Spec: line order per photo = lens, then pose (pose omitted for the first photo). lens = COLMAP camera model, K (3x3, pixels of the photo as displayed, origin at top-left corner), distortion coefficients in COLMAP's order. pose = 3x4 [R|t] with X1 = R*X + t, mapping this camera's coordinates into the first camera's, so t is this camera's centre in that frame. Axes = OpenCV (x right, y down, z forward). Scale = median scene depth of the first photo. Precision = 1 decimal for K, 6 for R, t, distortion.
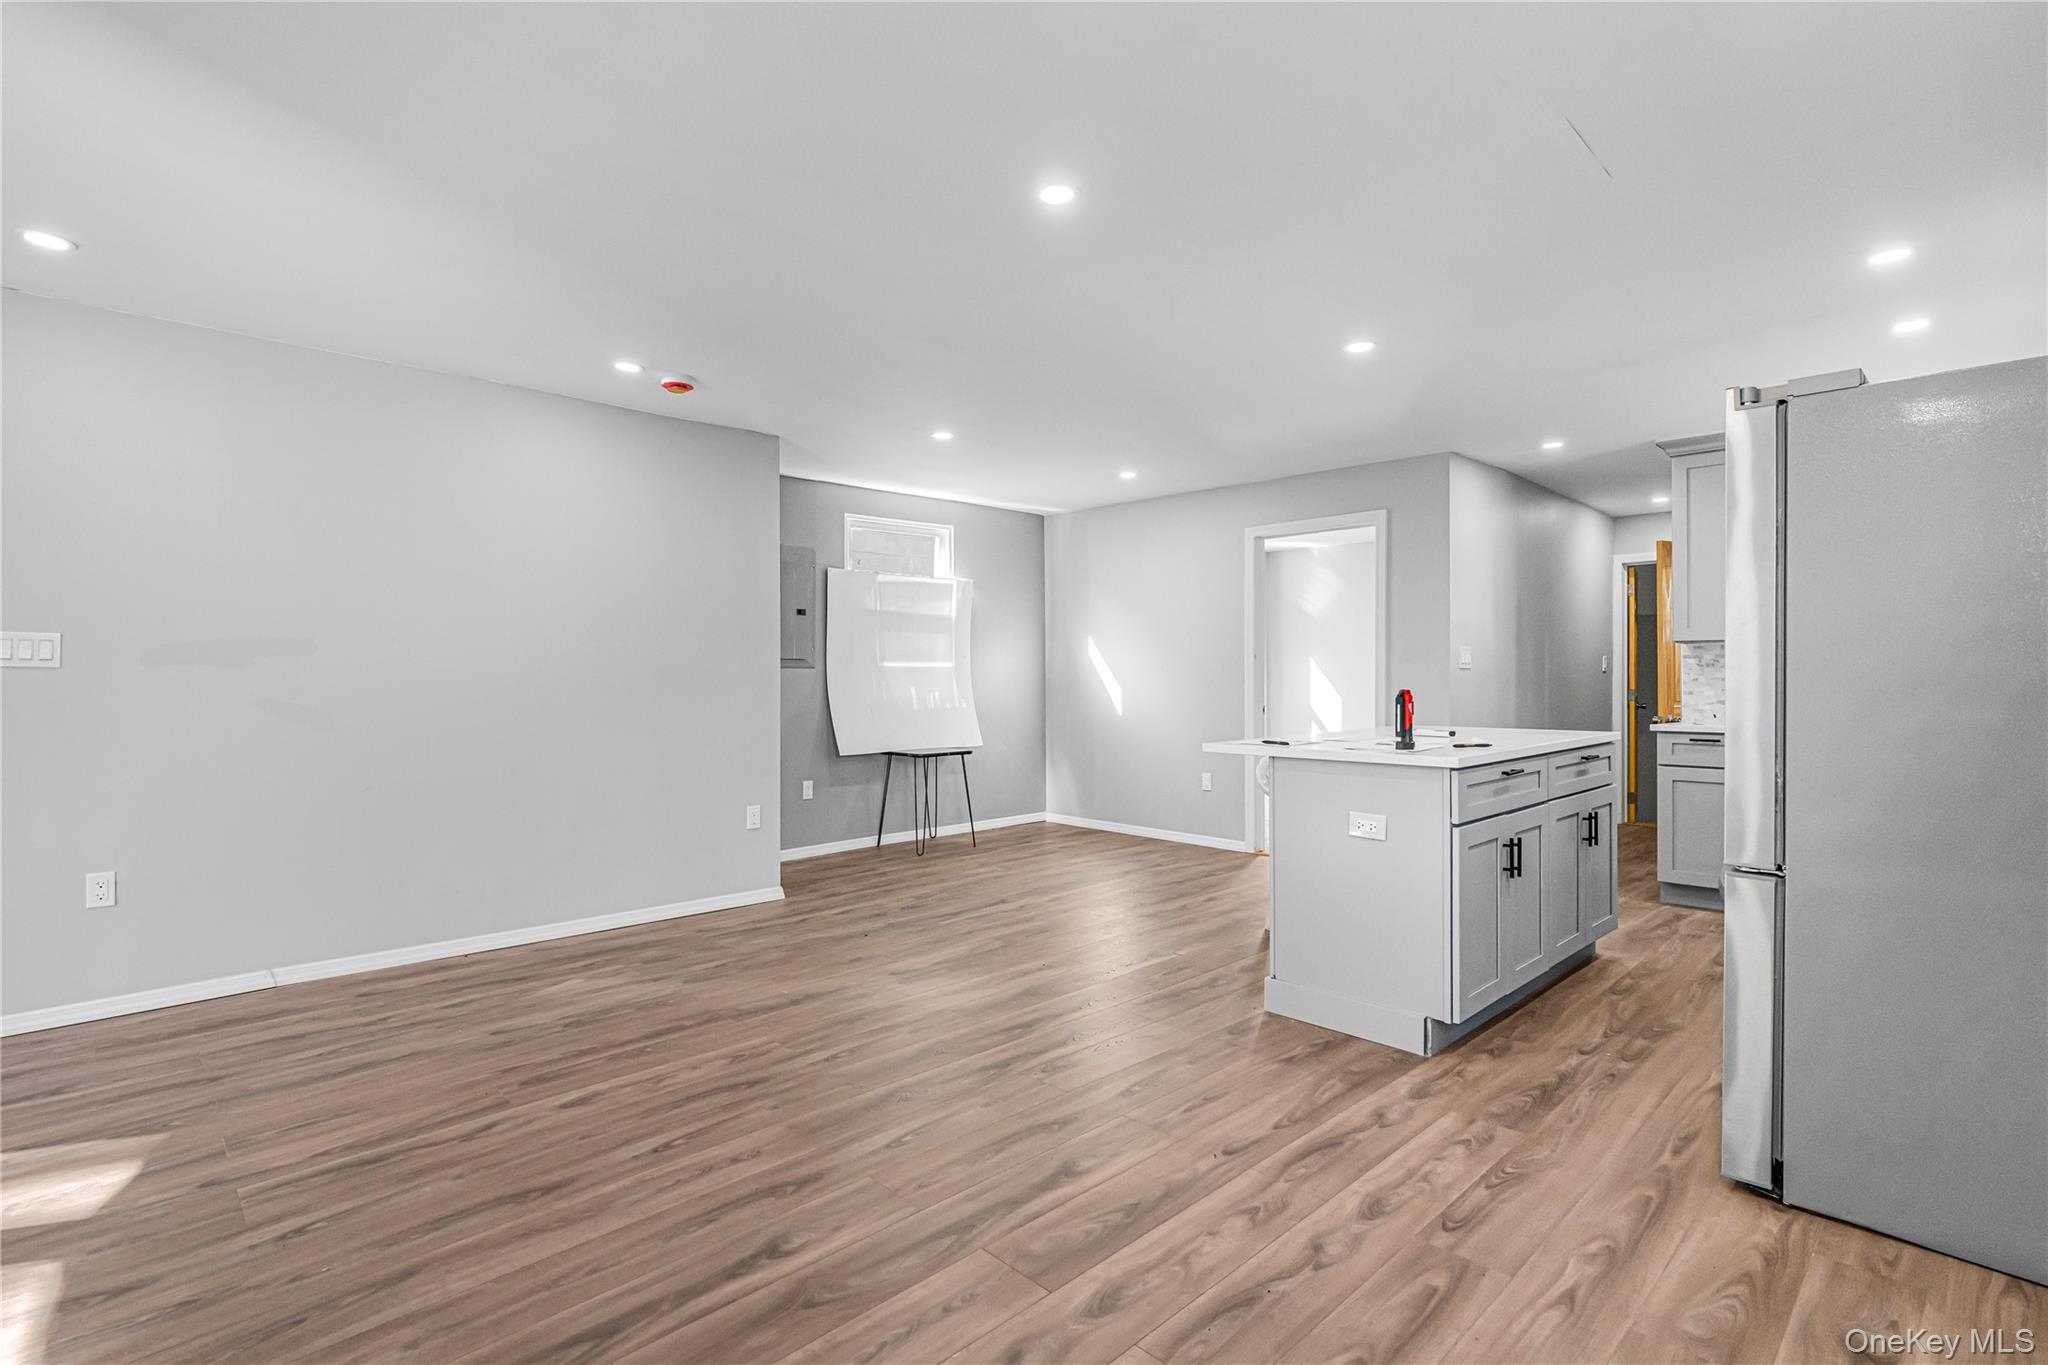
lens RADIAL K [[956.5, 0, 1031.4], [0, 956.5, 675.6], [0, 0, 1]] dist [-0.005138, 0.002246]
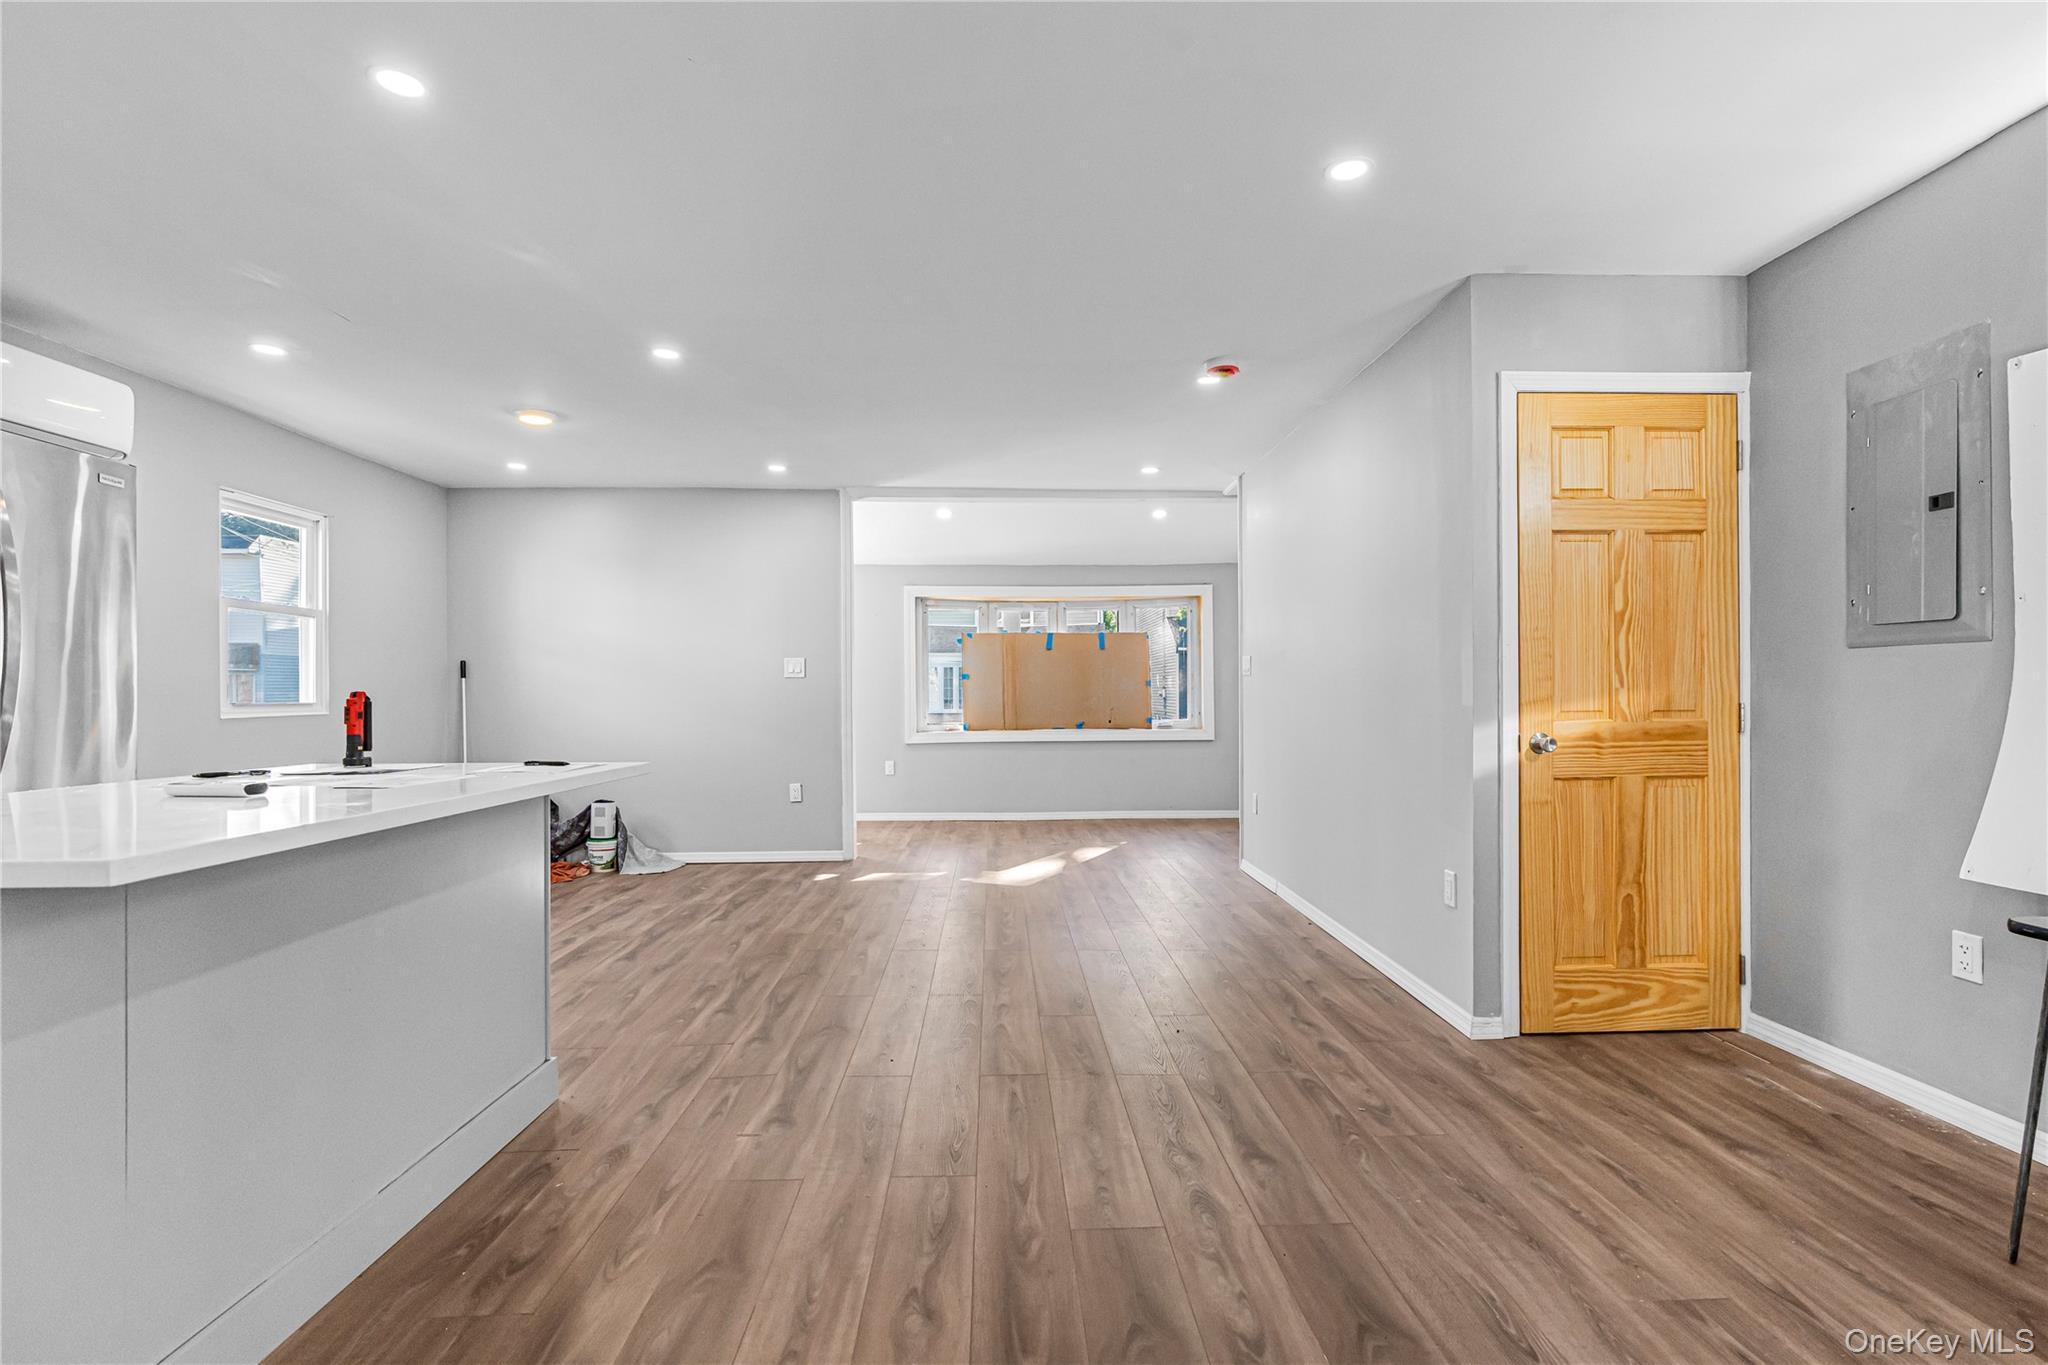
lens RADIAL K [[956.5, 0, 1044.5], [0, 956.5, 692.1], [0, 0, 1]] dist [-0.005138, 0.002246]
pose [[-0.664062, 0.005489, -0.747657, 0.727264], [0.008527, 0.999964, -0.000232, 0.024330], [0.747629, -0.006530, -0.664085, 2.358182]]
